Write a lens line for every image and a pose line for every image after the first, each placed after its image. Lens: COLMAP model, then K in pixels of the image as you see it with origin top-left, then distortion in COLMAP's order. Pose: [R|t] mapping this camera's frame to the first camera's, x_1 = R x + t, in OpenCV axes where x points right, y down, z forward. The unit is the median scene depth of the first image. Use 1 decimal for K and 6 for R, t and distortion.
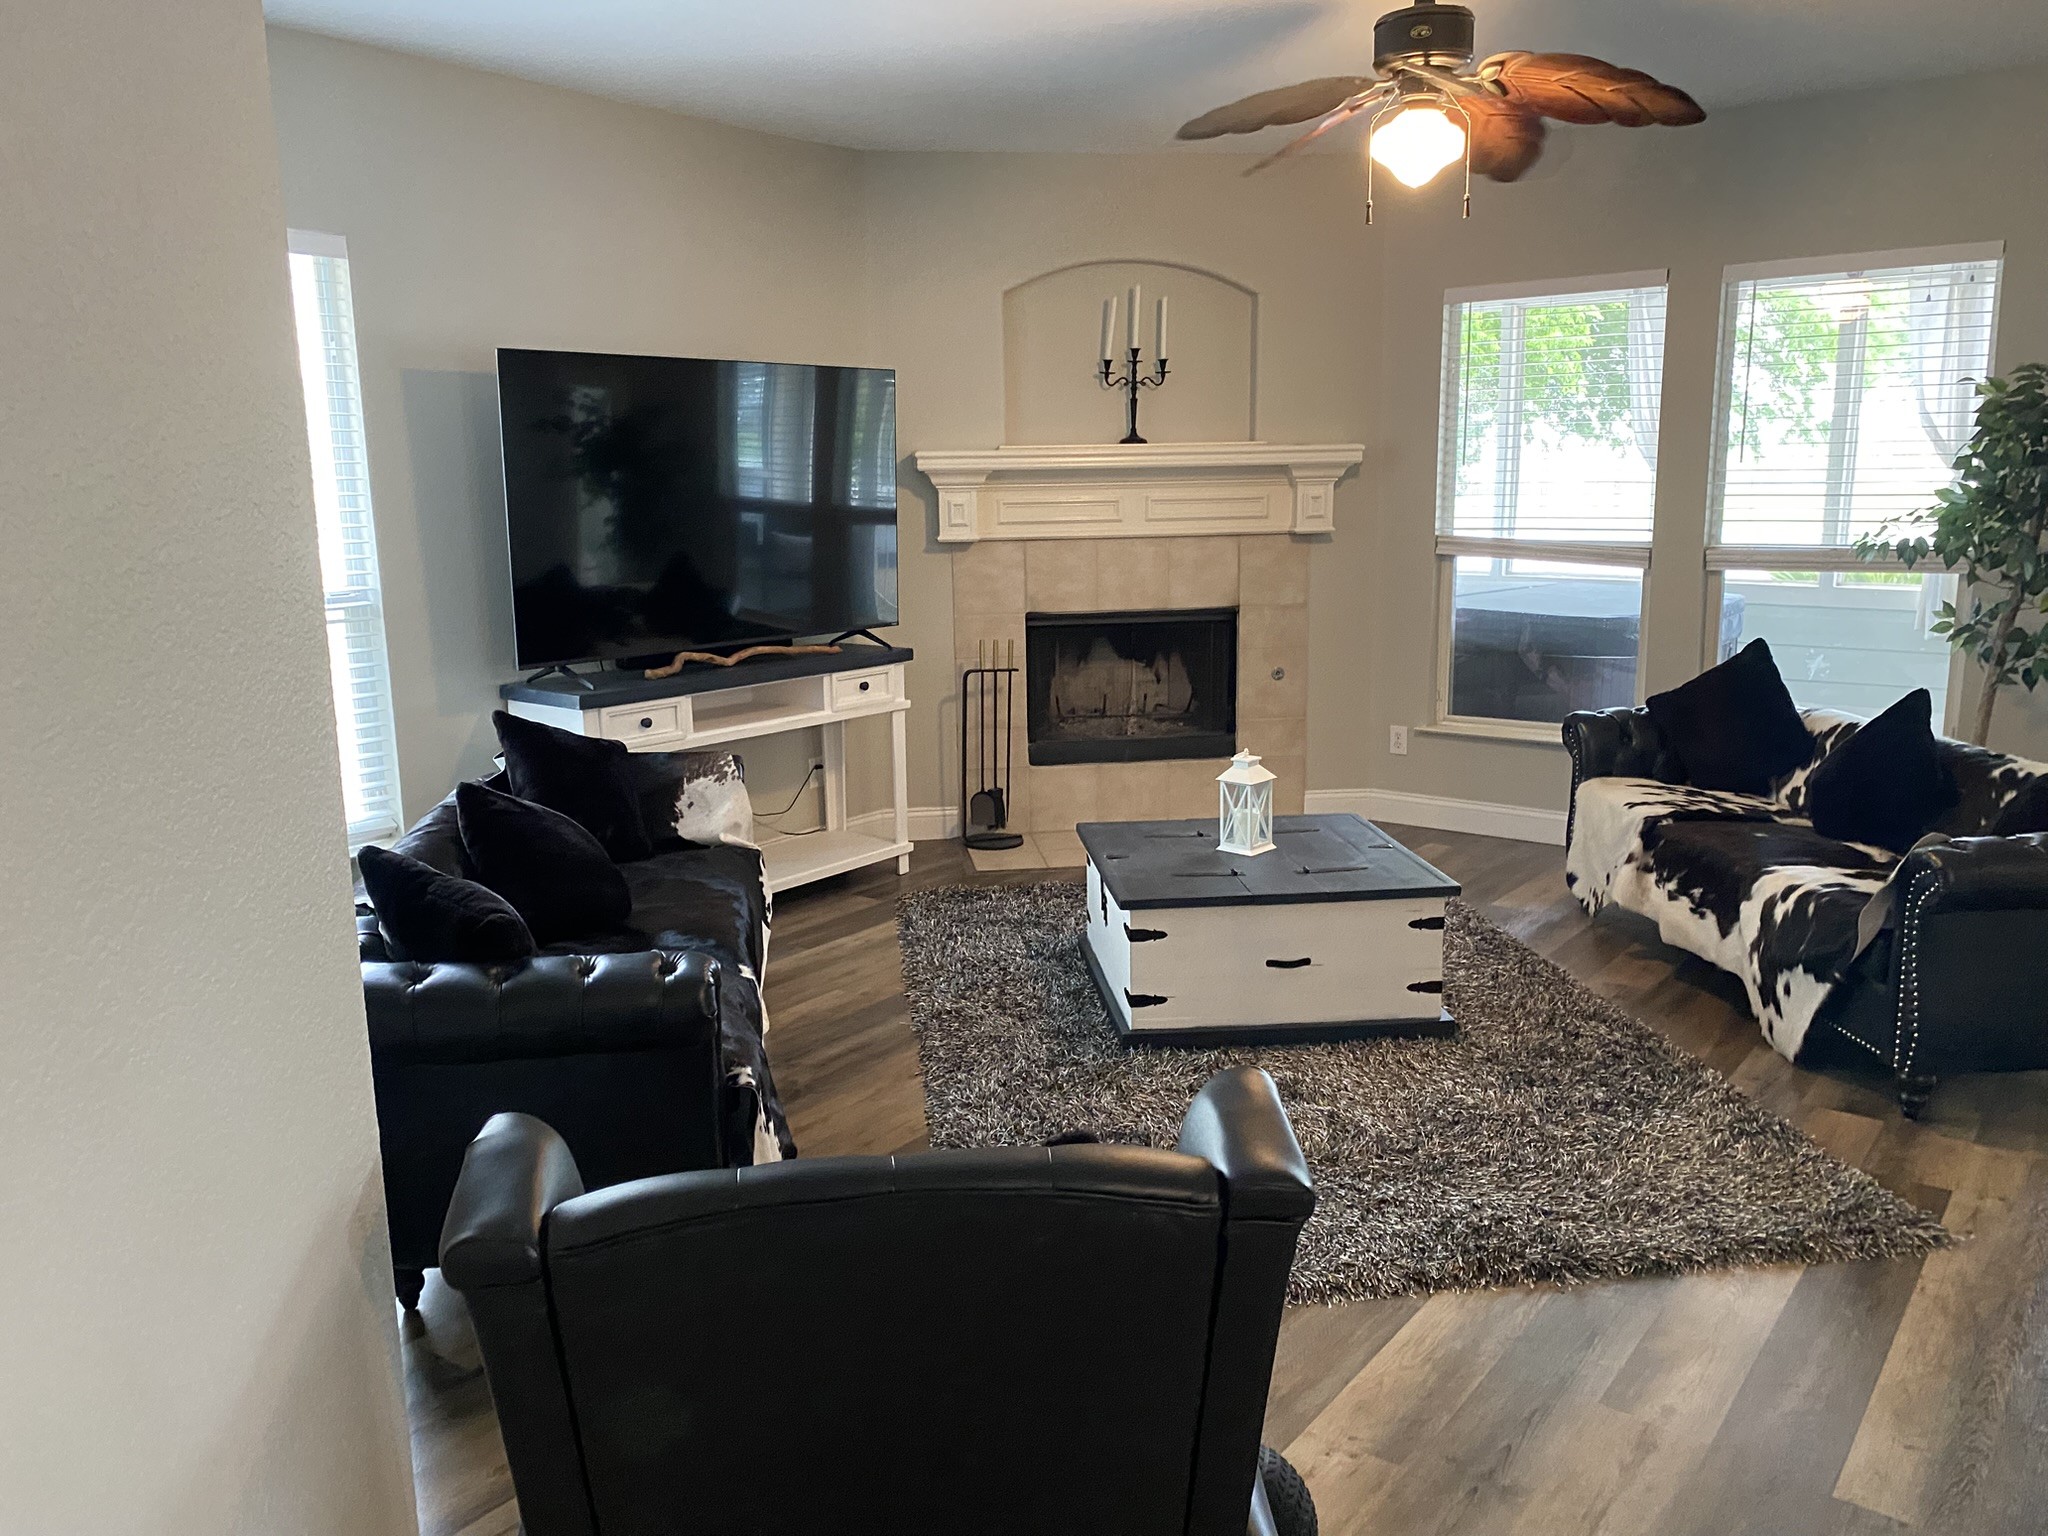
lens RADIAL K [[1559.5, 0, 1012.7], [0, 1559.5, 775.5], [0, 0, 1]] dist [0.050126, -0.070882]
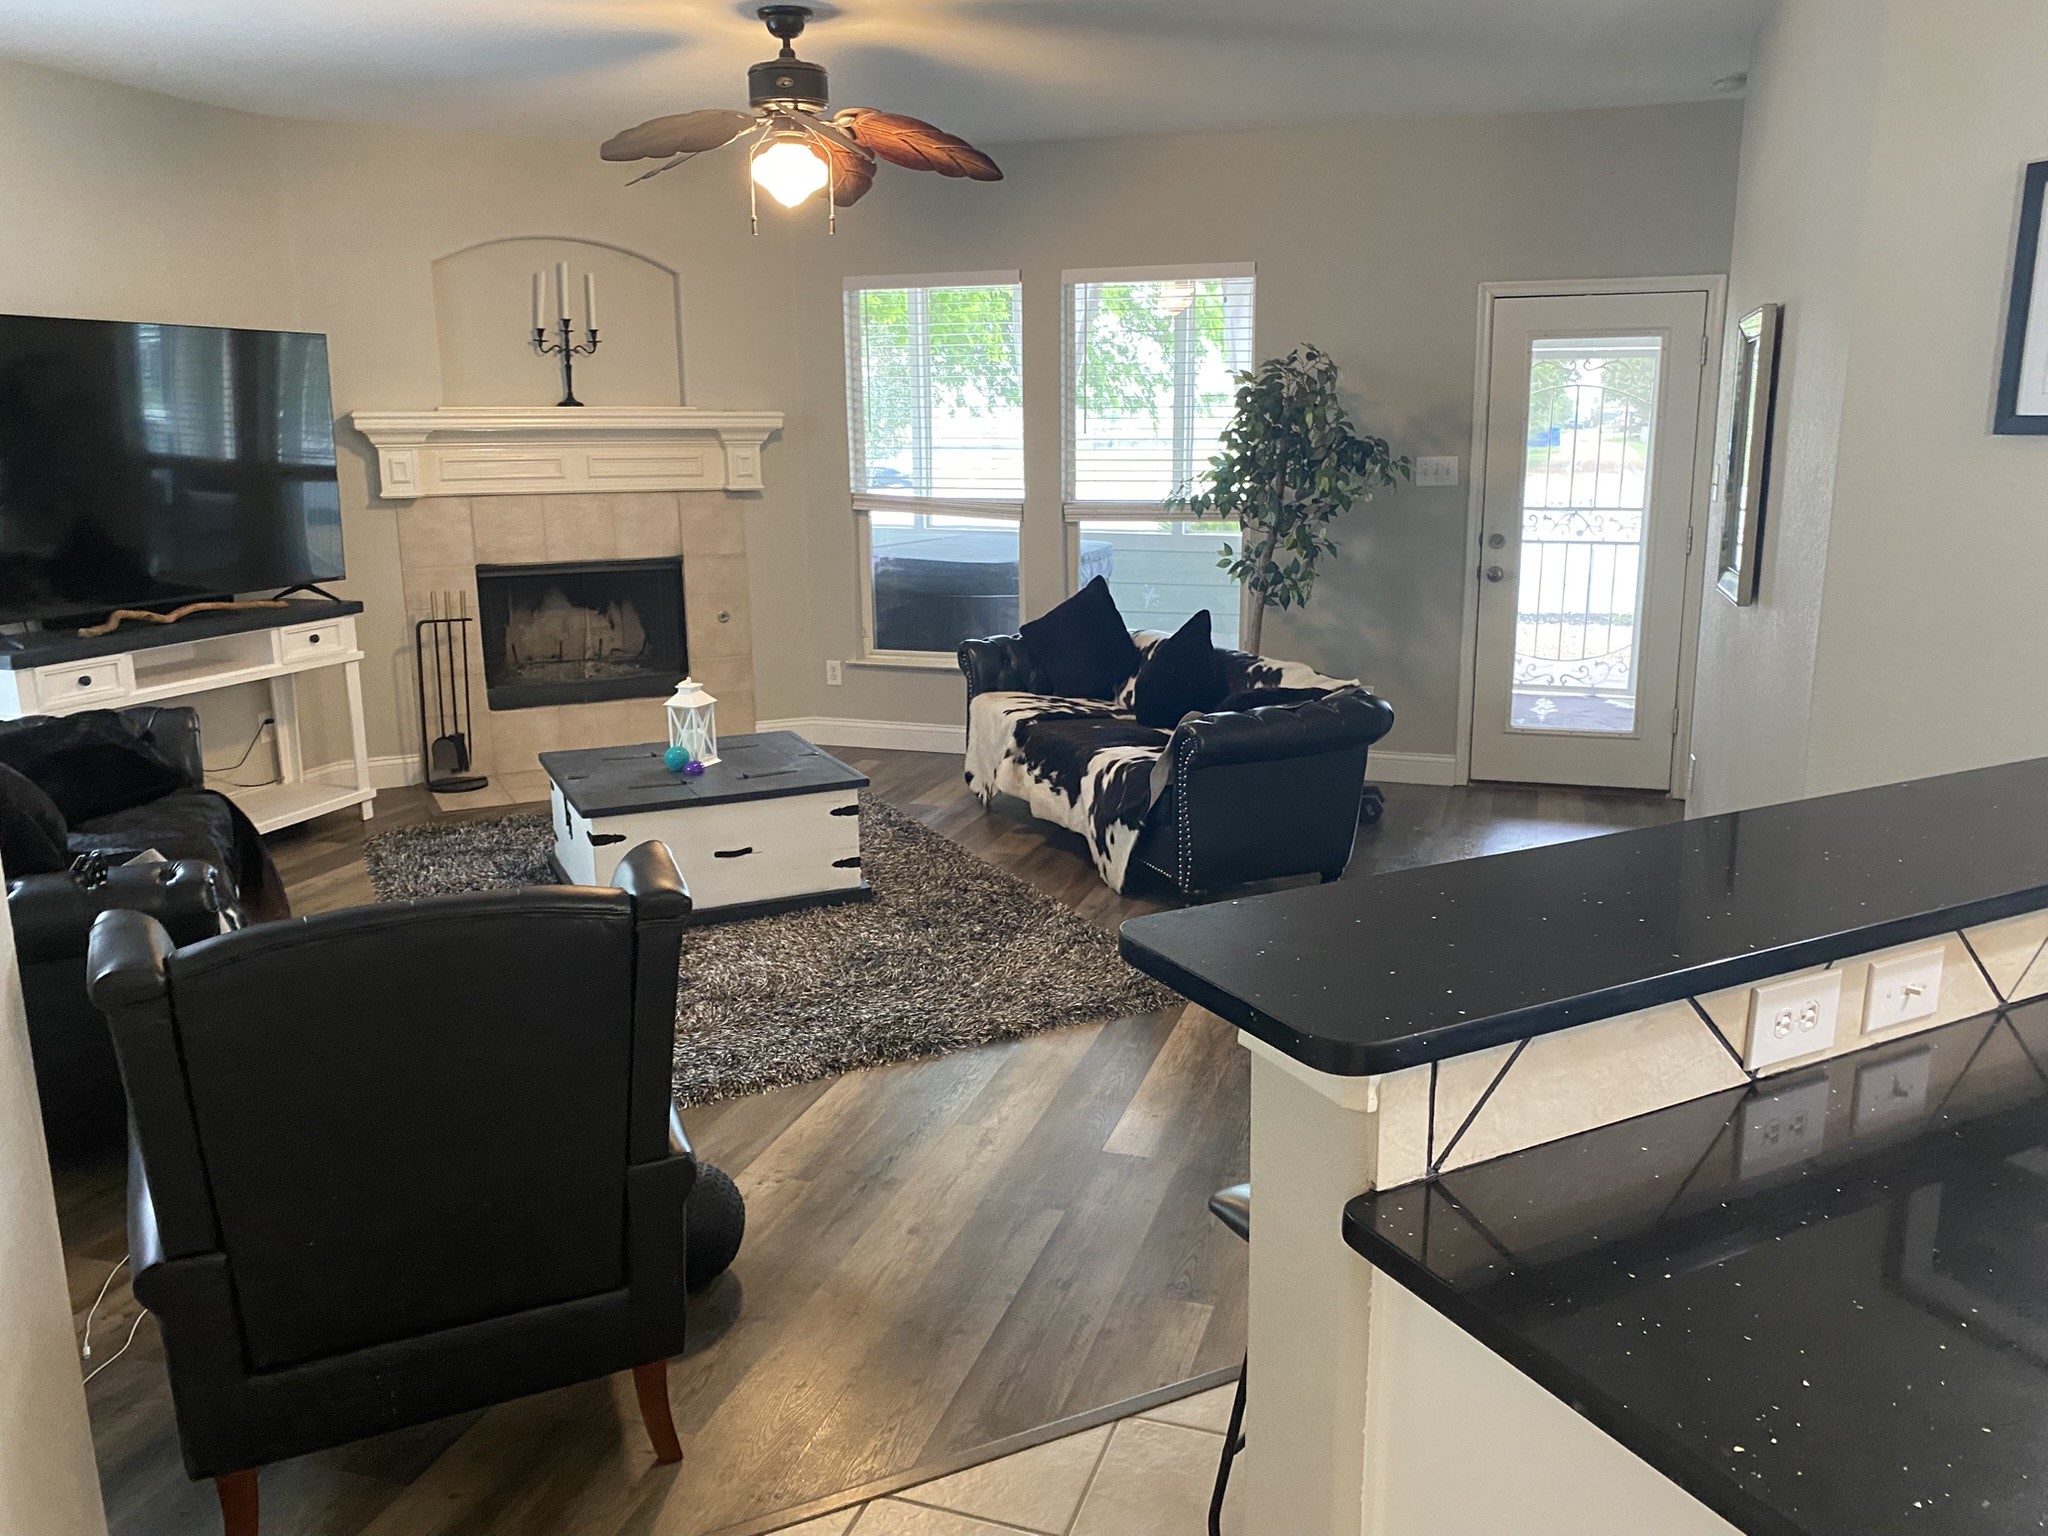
lens RADIAL K [[1553.2, 0, 1044.8], [0, 1553.2, 763.9], [0, 0, 1]] dist [0.064496, -0.113881]
pose [[0.937039, -0.064083, 0.343294, -0.003414], [0.056793, 0.997896, 0.031259, 0.023190], [-0.344576, -0.009794, 0.938708, -0.162271]]
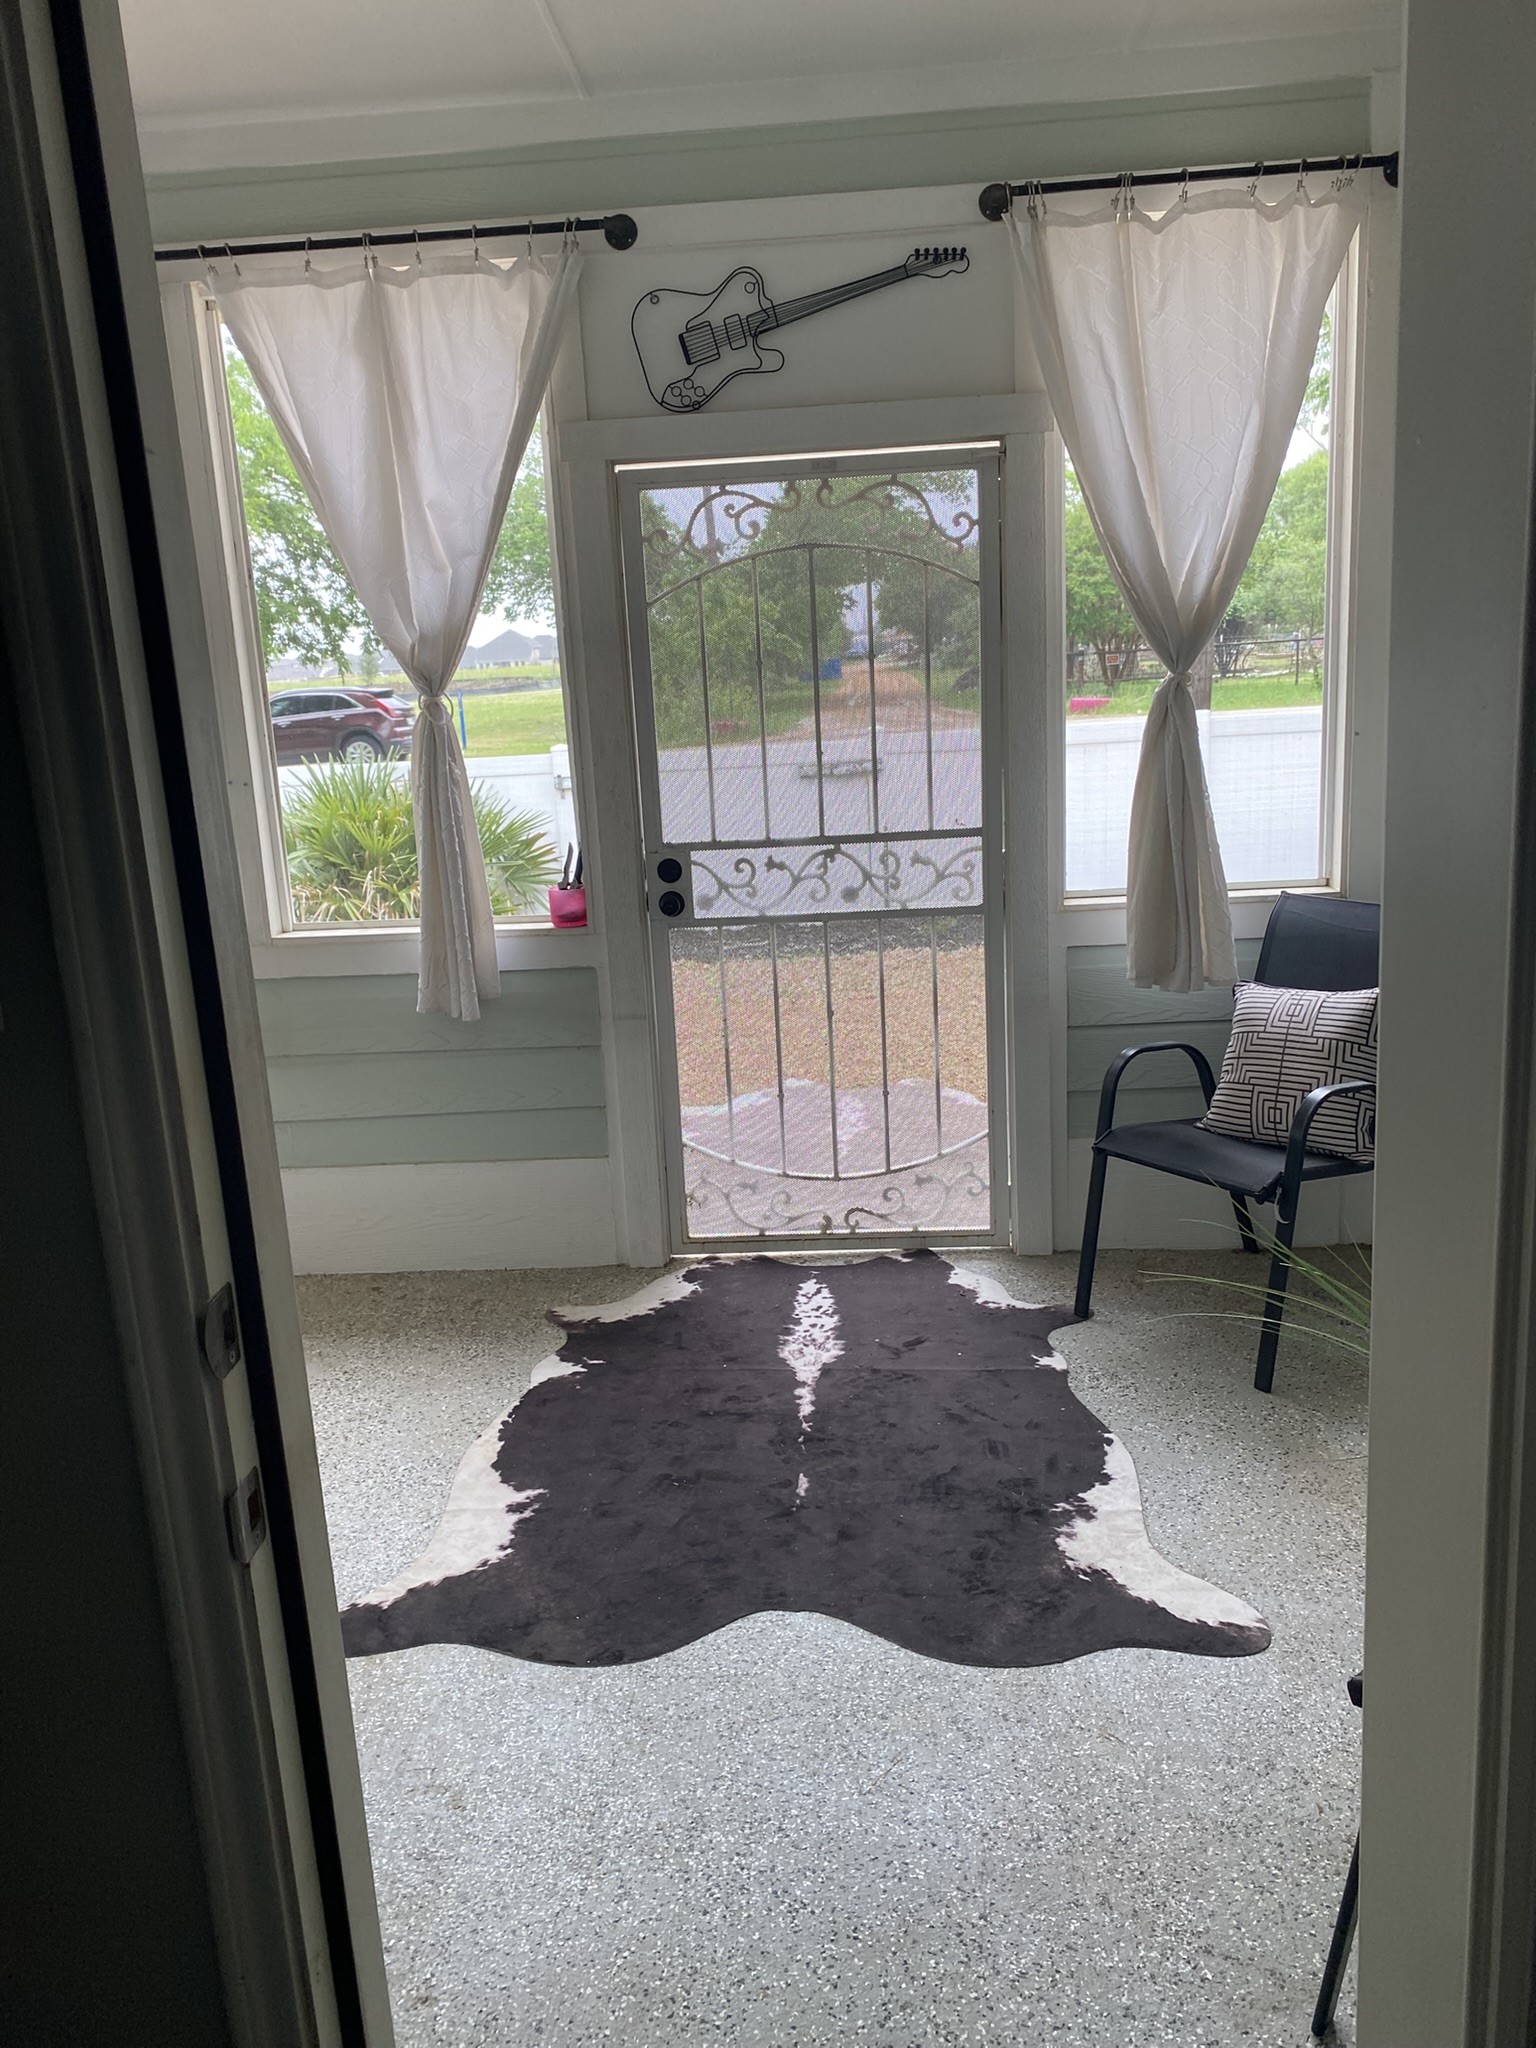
lens RADIAL K [[1589.0, 0, 768.0], [0, 1589.0, 1024.0], [0, 0, 1]] dist [-0.000020, -0.000008]
pose [[0.812587, -0.159857, 0.560489, 0.746857], [0.151590, 0.986523, 0.061594, -0.147279], [-0.562781, 0.034914, 0.825868, 0.720416]]
